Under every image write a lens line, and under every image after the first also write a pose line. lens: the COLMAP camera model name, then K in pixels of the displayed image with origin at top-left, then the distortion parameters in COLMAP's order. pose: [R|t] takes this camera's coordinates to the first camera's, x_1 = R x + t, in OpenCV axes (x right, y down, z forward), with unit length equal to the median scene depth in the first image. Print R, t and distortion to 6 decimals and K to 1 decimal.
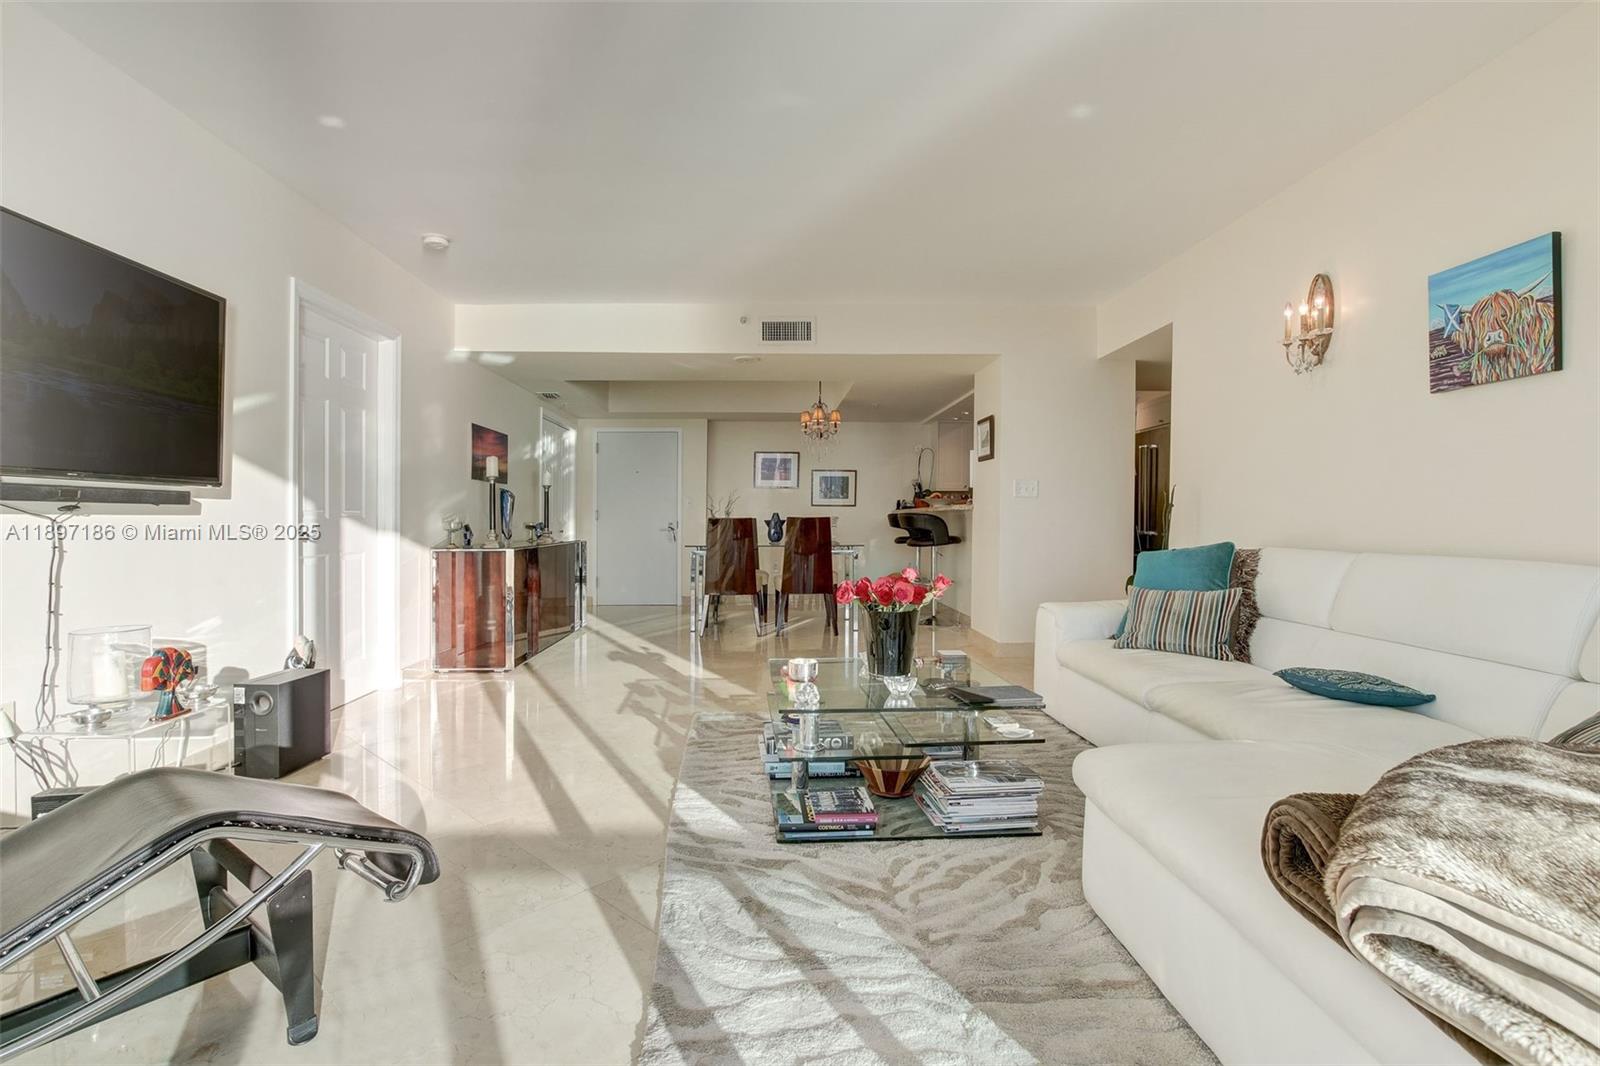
lens RADIAL K [[669.5, 0, 800.0], [0, 669.5, 533.0], [0, 0, 1]] dist [-0.016092, 0.000009]
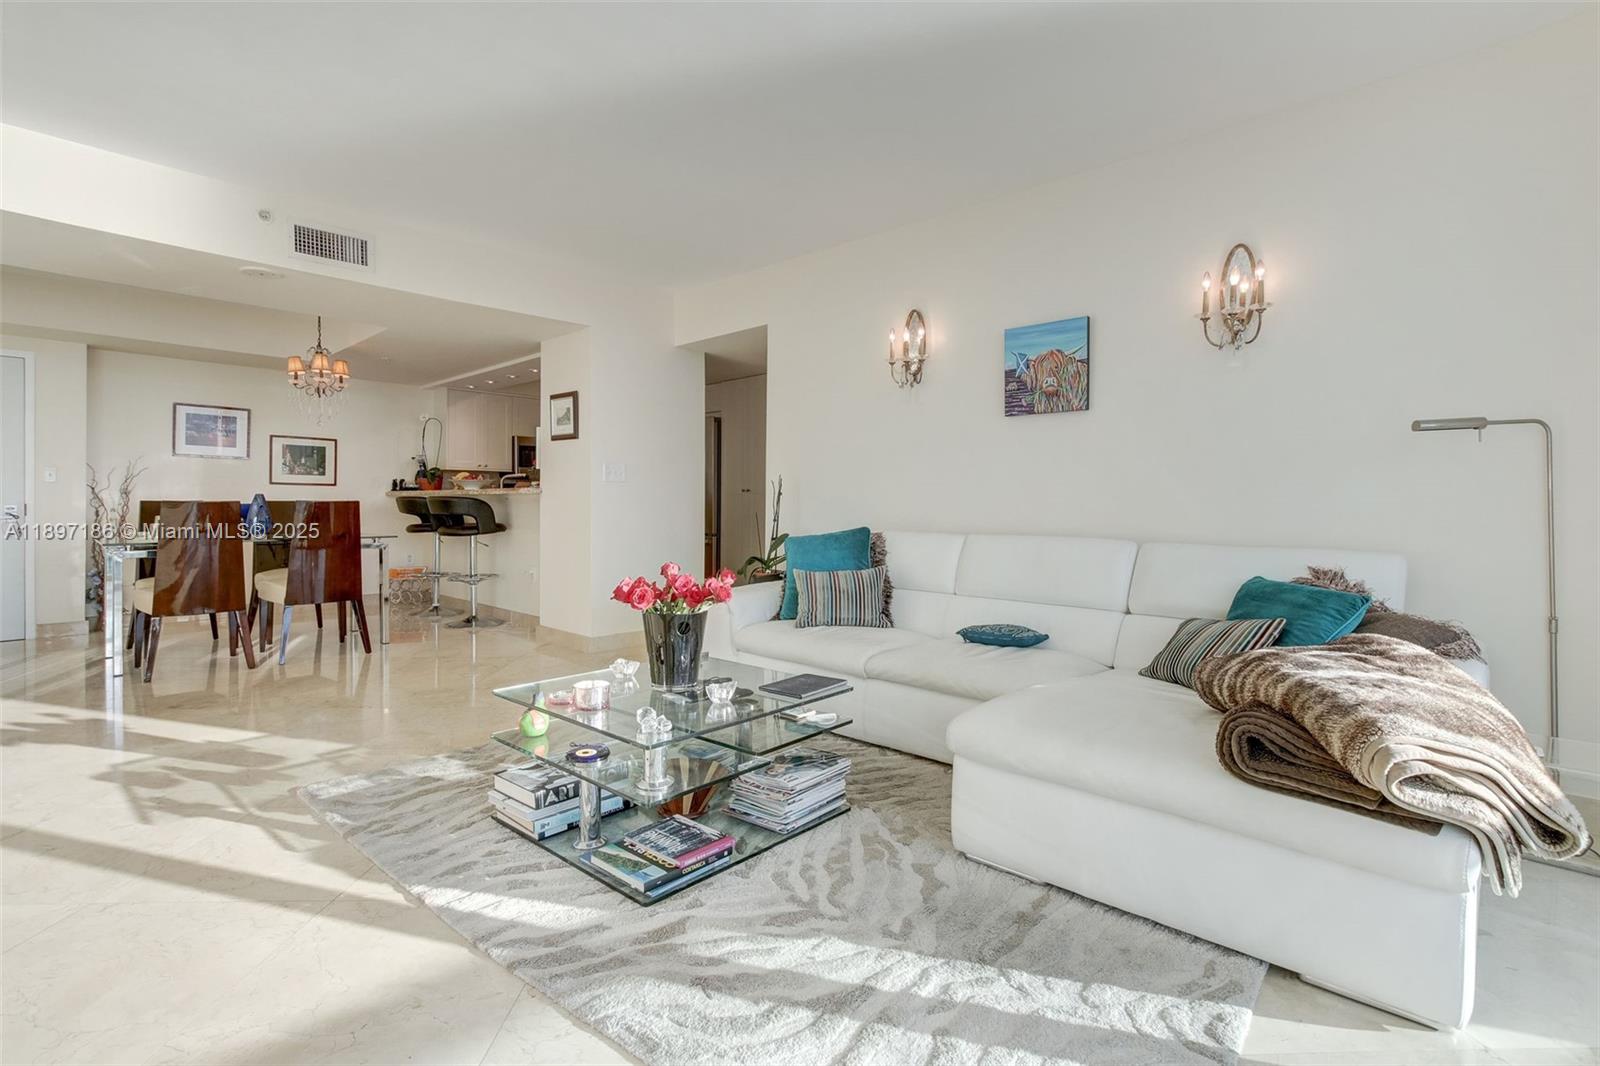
lens RADIAL K [[726.7, 0, 729.7], [0, 726.7, 539.9], [0, 0, 1]] dist [-0.008200, -0.000045]
pose [[0.750884, -0.030031, 0.659751, -0.408405], [0.008007, 0.999306, 0.036375, -0.013200], [-0.660386, -0.022030, 0.750603, 0.210664]]
